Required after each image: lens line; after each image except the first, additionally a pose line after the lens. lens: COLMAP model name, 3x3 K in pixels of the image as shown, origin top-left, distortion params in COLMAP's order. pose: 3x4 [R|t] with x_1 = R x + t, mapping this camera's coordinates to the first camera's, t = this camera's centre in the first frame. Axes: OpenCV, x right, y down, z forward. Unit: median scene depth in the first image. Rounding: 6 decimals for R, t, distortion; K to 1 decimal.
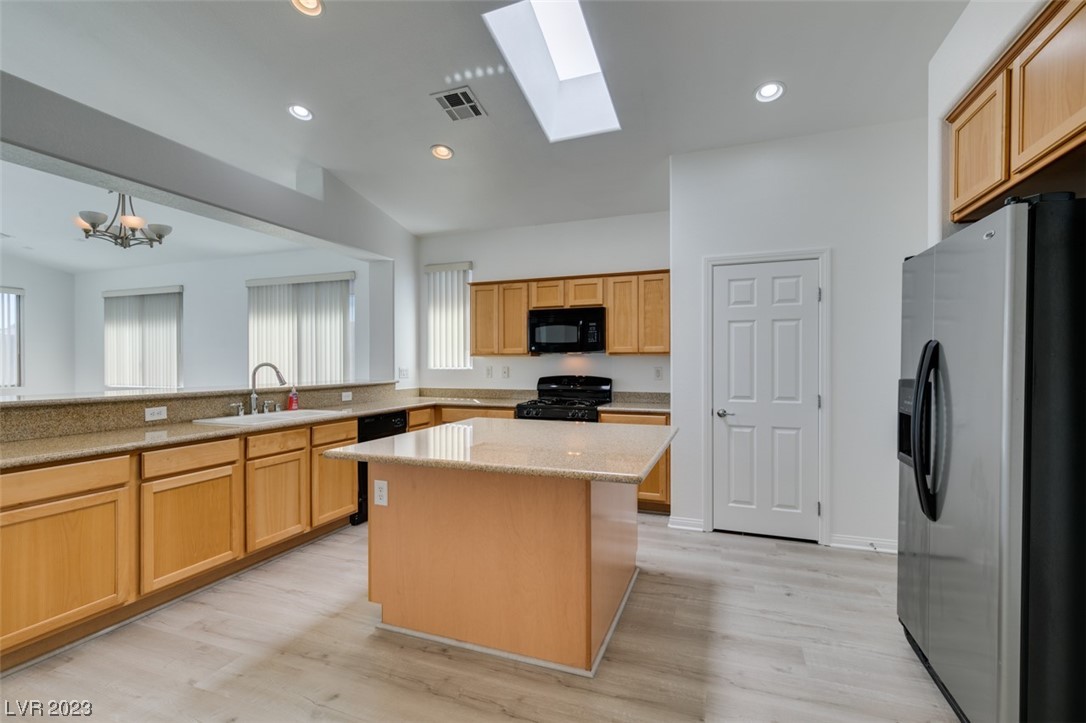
lens RADIAL K [[485.9, 0, 544.2], [0, 485.9, 364.6], [0, 0, 1]] dist [0.009518, -0.001629]
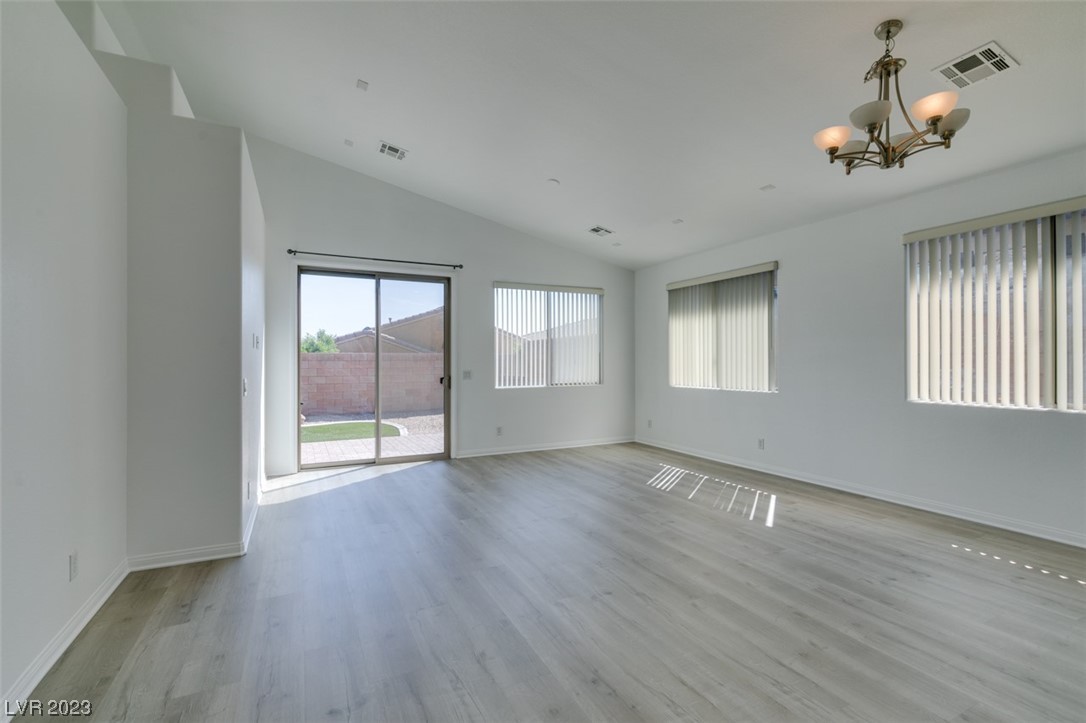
lens RADIAL K [[485.9, 0, 542.1], [0, 485.9, 360.0], [0, 0, 1]] dist [0.009518, -0.001629]
pose [[0.735687, -0.002823, -0.677315, -0.880016], [-0.002323, 0.999975, -0.006691, 0.002837], [0.677317, 0.006496, 0.735662, 0.314196]]
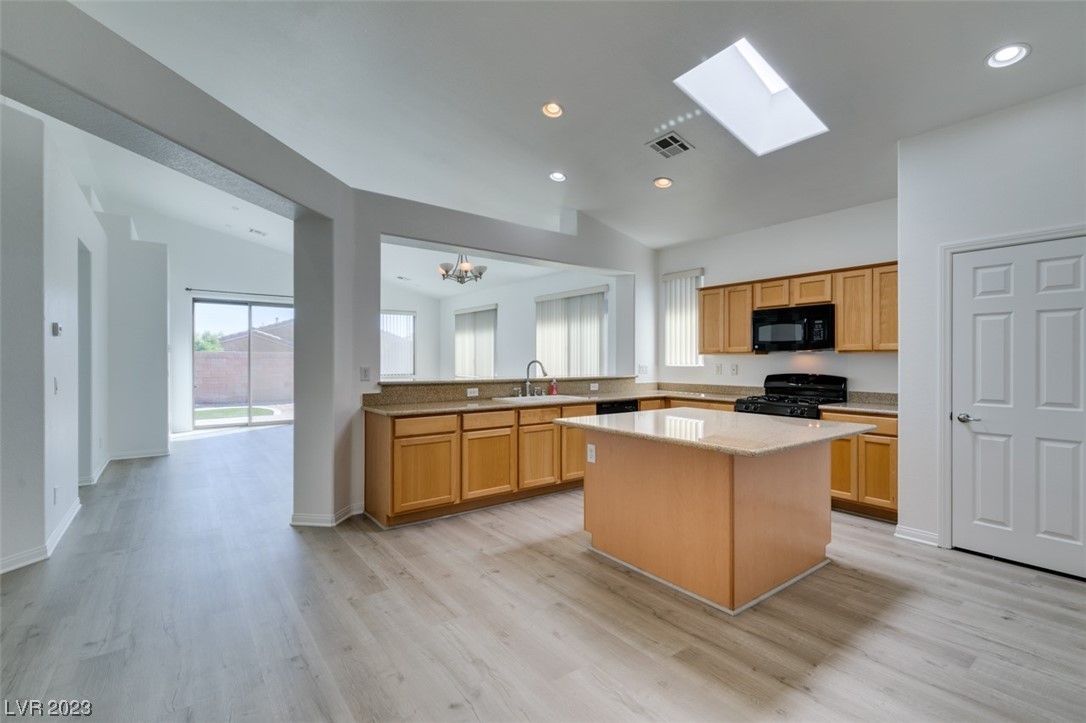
lens RADIAL K [[485.9, 0, 545.9], [0, 485.9, 360.1], [0, 0, 1]] dist [0.009518, -0.001629]
pose [[0.848385, 0.002721, -0.529373, 0.186280], [-0.005016, 0.999983, -0.002898, 0.000339], [0.529356, 0.005114, 0.848385, -0.161883]]
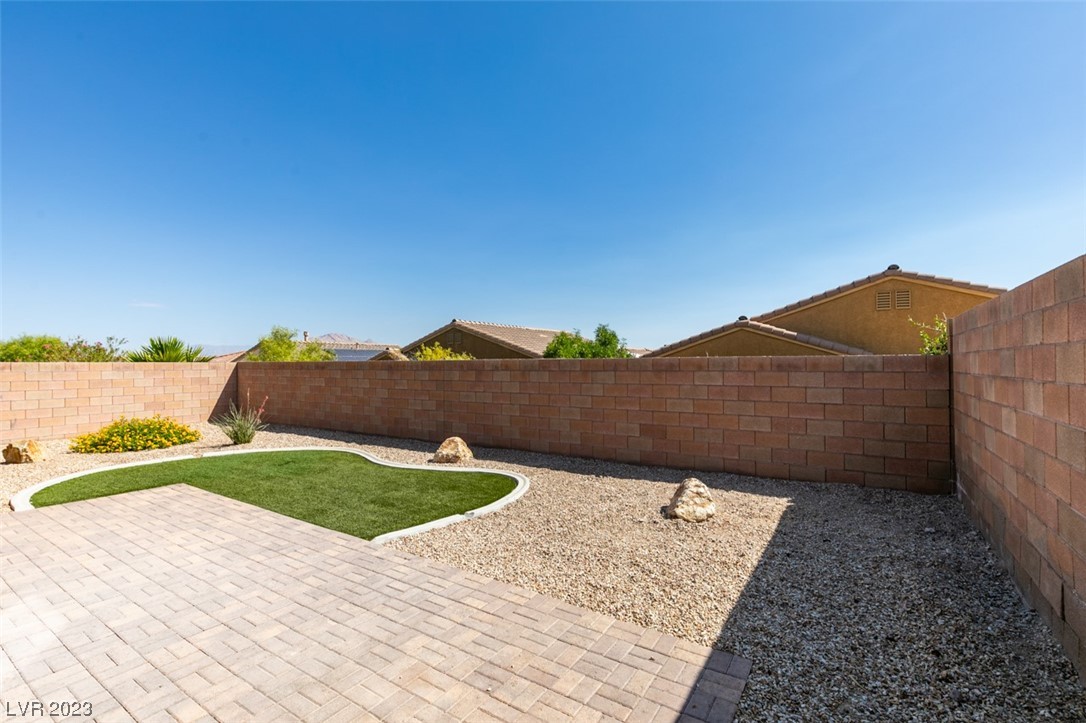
lens RADIAL K [[485.2, 0, 538.1], [0, 485.2, 363.9], [0, 0, 1]] dist [0.004445, 0.000352]
pose [[-0.224089, 0.001536, -0.974568, -2.043978], [-0.003588, 0.999991, 0.002402, -0.043370], [0.974562, 0.004035, -0.224081, 2.247592]]
